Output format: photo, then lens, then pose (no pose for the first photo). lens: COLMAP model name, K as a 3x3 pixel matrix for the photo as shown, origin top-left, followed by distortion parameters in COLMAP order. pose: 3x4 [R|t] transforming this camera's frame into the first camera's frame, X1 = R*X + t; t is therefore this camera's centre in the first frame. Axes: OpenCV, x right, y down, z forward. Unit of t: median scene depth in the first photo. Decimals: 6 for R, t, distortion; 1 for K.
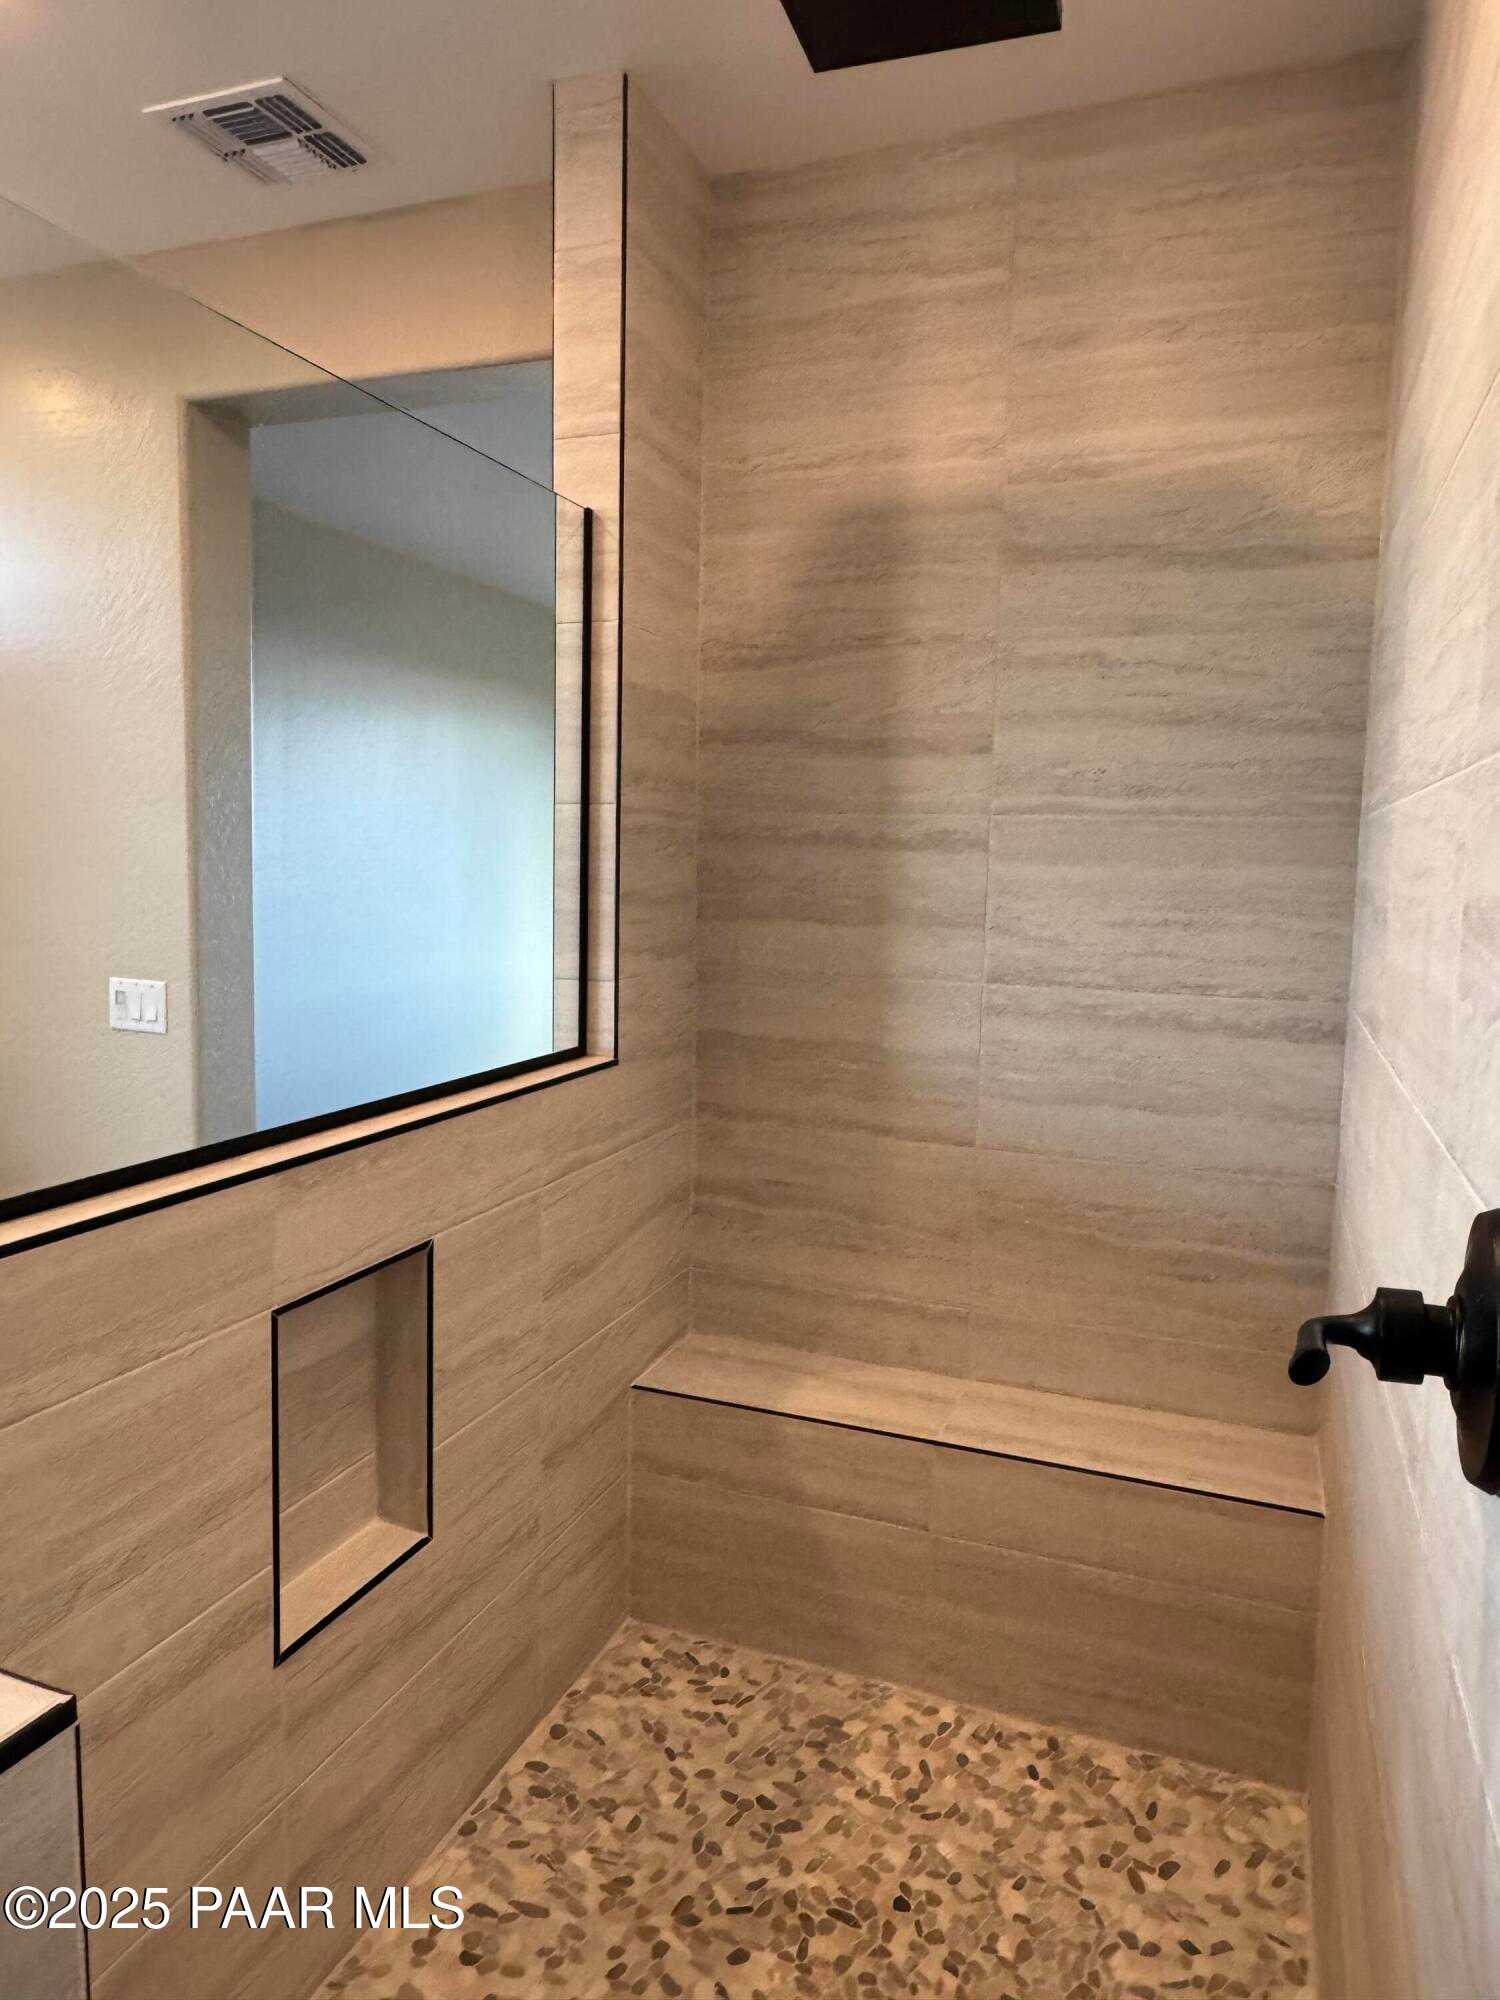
lens RADIAL K [[1316.2, 0, 737.8], [0, 1316.2, 987.8], [0, 0, 1]] dist [-0.003331, 0.003669]
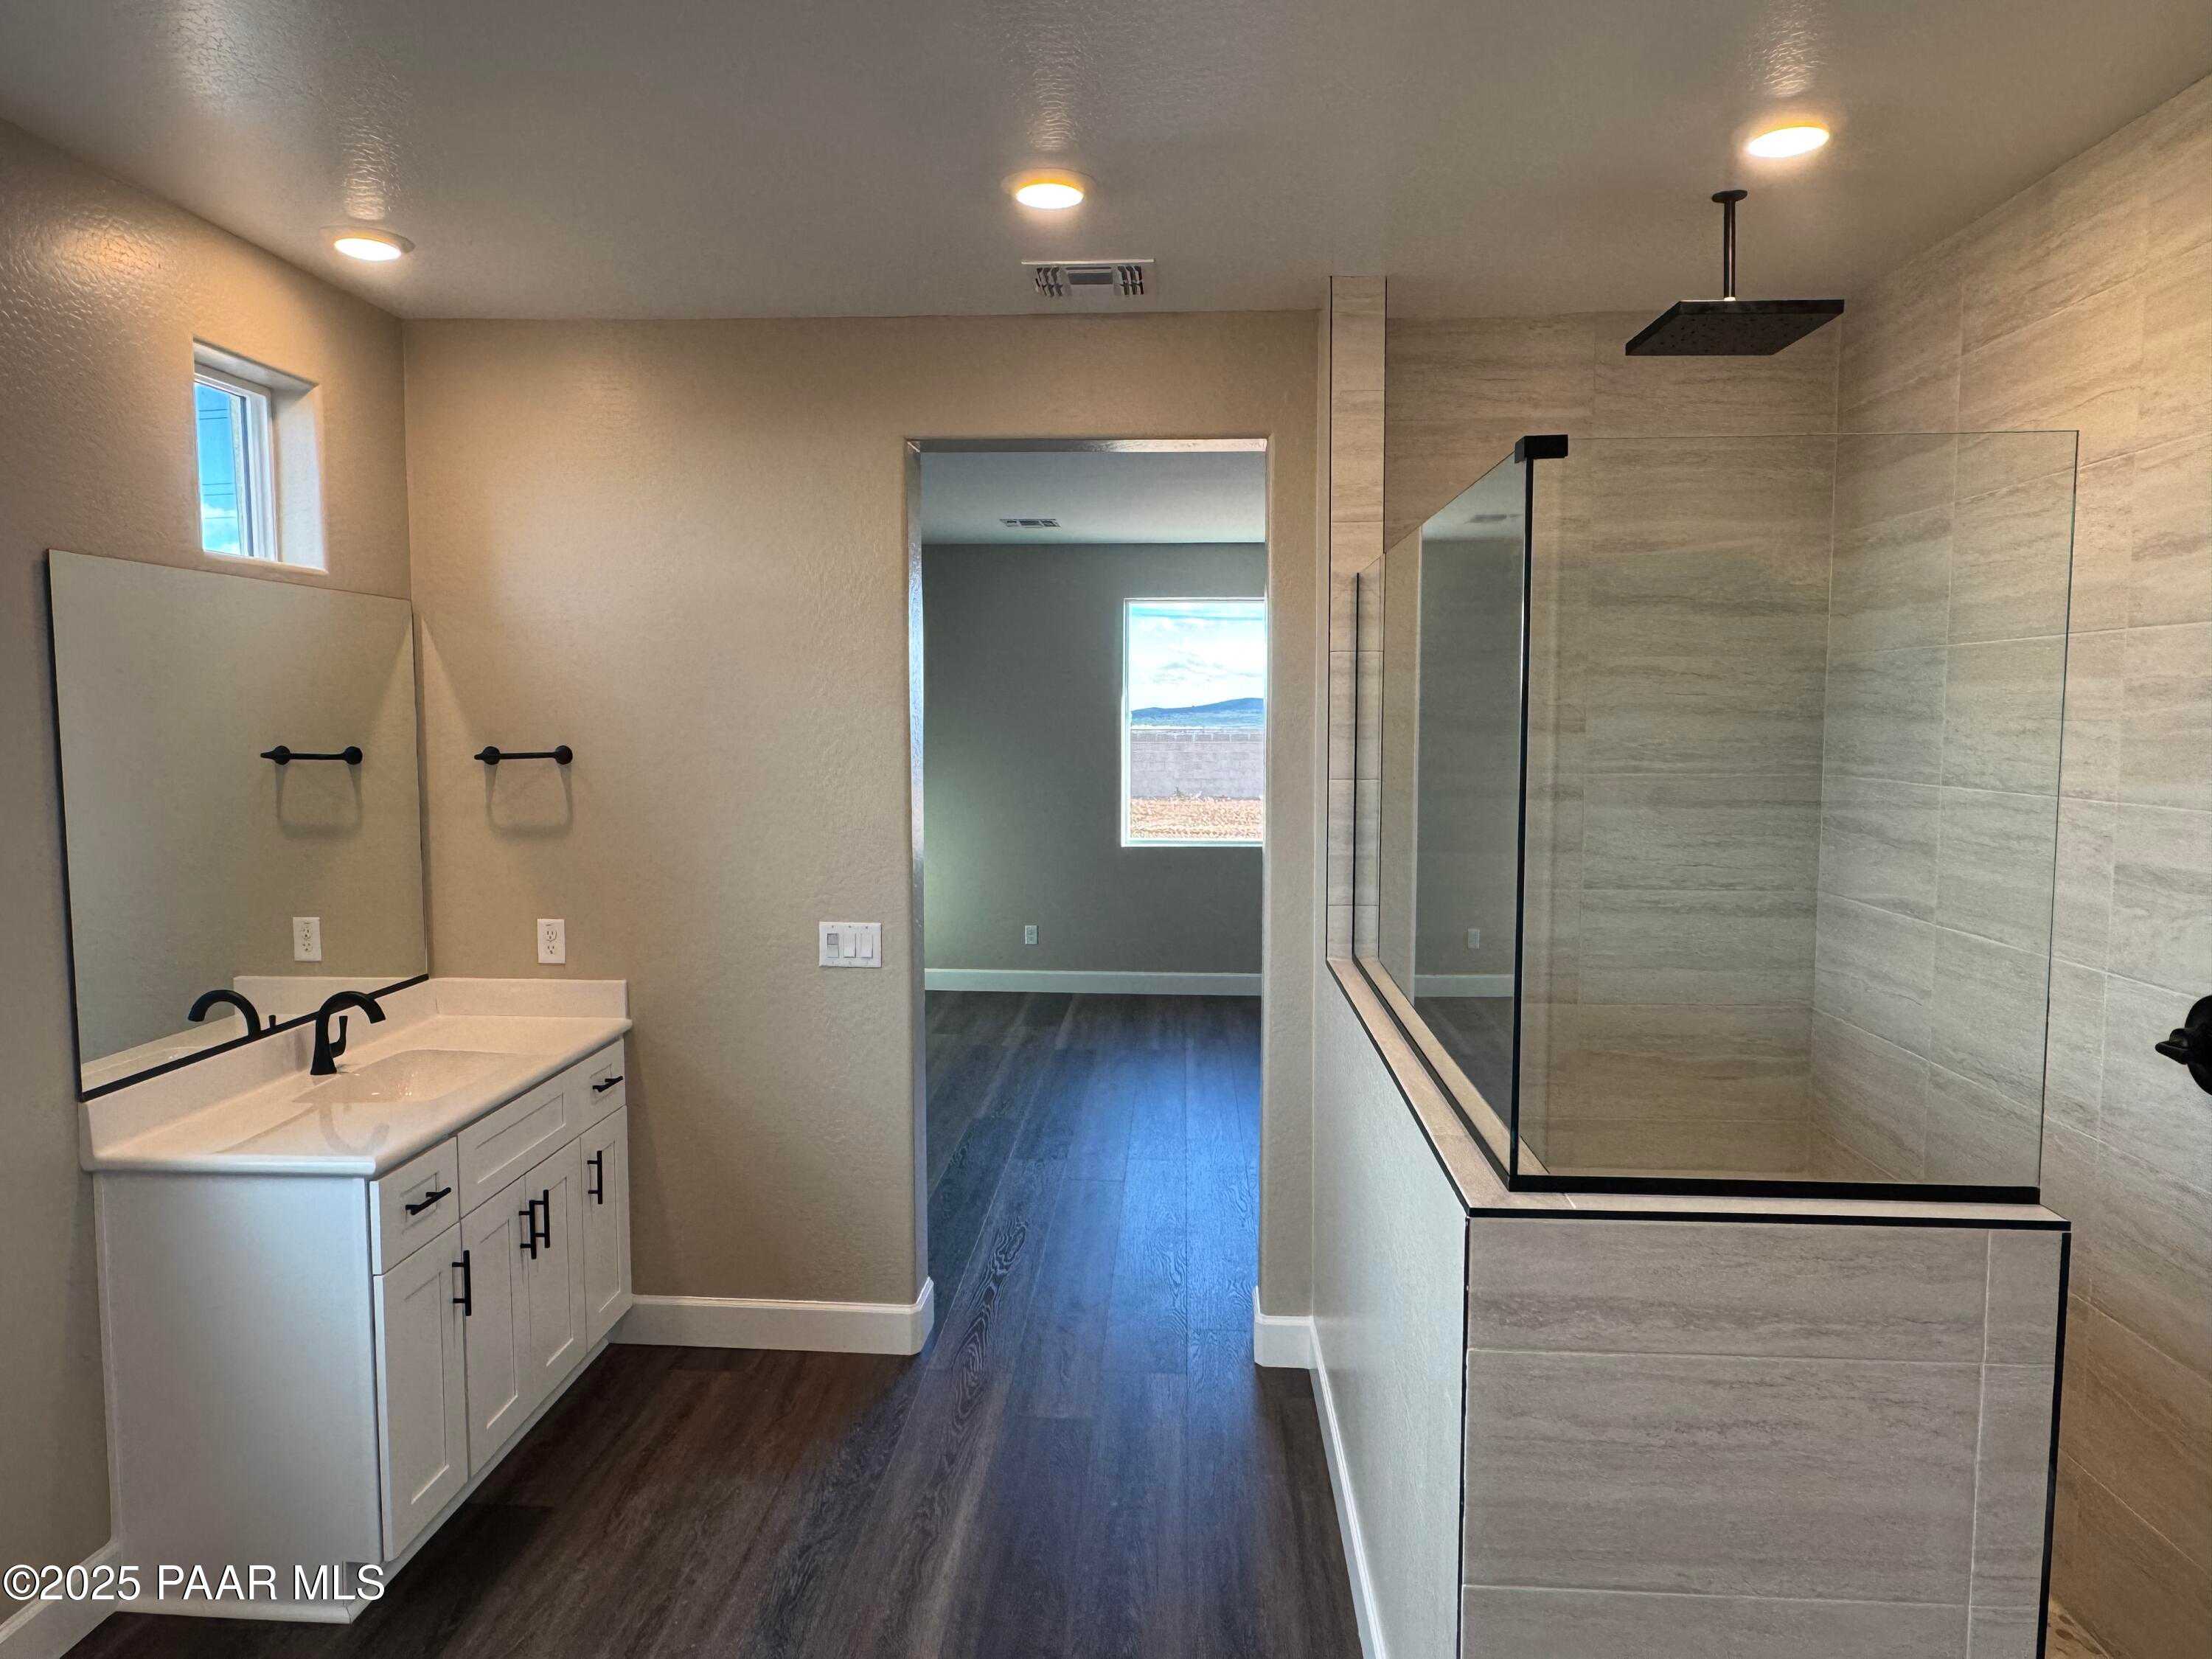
lens RADIAL K [[1455.7, 0, 1093.4], [0, 1455.7, 829.0], [0, 0, 1]] dist [-0.003331, 0.003669]
pose [[0.954175, -0.045259, 0.295806, -0.842427], [0.052349, 0.998499, -0.016091, -0.076356], [-0.294634, 0.030839, 0.955113, -0.392525]]
